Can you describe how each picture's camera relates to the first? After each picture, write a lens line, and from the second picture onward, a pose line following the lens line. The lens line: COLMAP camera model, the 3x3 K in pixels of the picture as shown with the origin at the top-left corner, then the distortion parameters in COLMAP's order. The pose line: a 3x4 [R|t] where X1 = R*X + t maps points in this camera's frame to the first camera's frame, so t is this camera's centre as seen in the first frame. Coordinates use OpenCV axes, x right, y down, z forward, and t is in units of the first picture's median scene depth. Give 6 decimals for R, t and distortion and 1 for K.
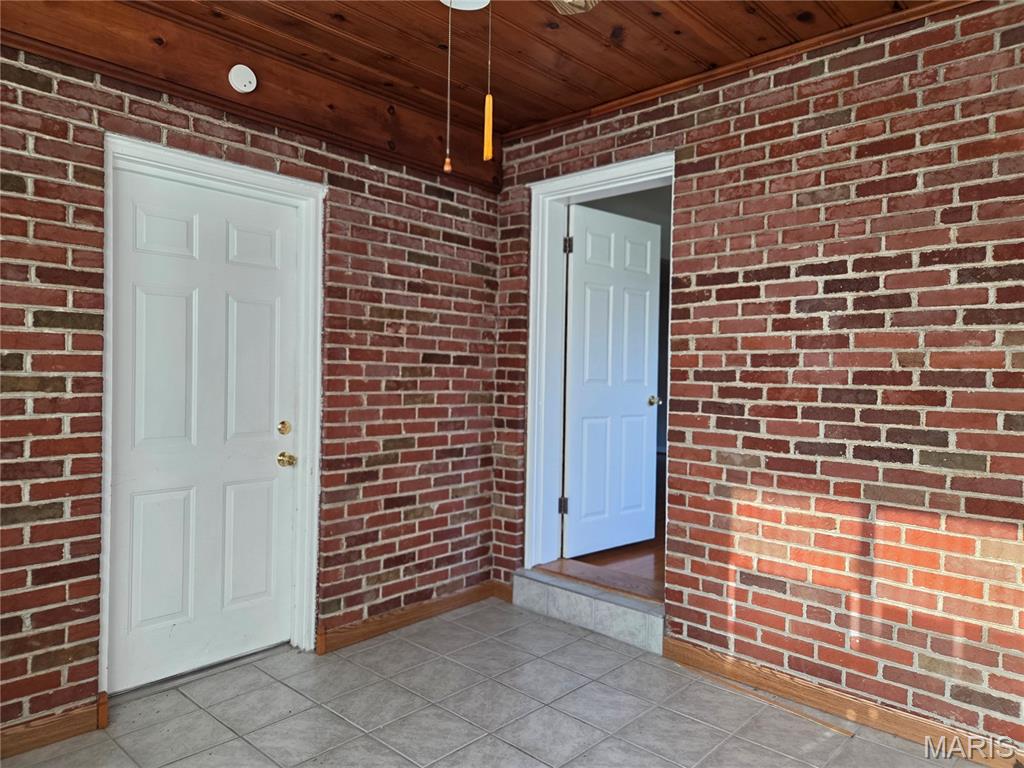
lens RADIAL K [[687.3, 0, 516.8], [0, 687.3, 382.3], [0, 0, 1]] dist [0.065038, -0.055591]
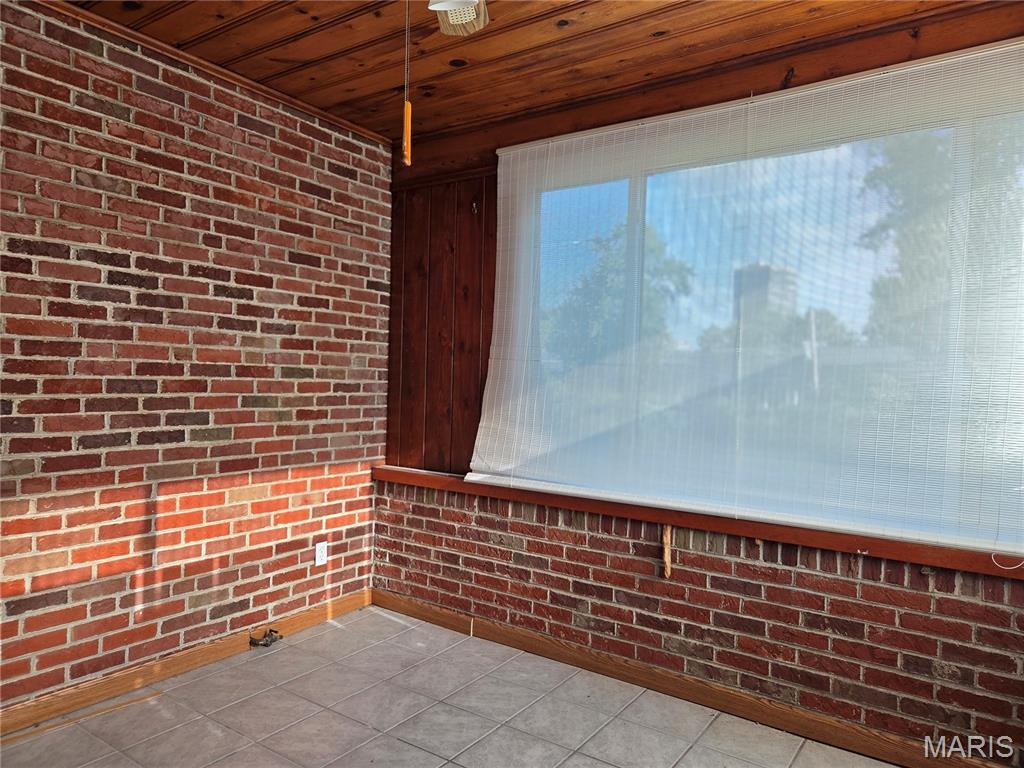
lens RADIAL K [[687.3, 0, 516.8], [0, 687.3, 382.3], [0, 0, 1]] dist [0.065038, -0.055591]
pose [[-0.146487, -0.028662, 0.988797, -0.650183], [-0.016073, 0.999517, 0.026592, -0.023570], [-0.989082, -0.011997, -0.146877, 0.586395]]
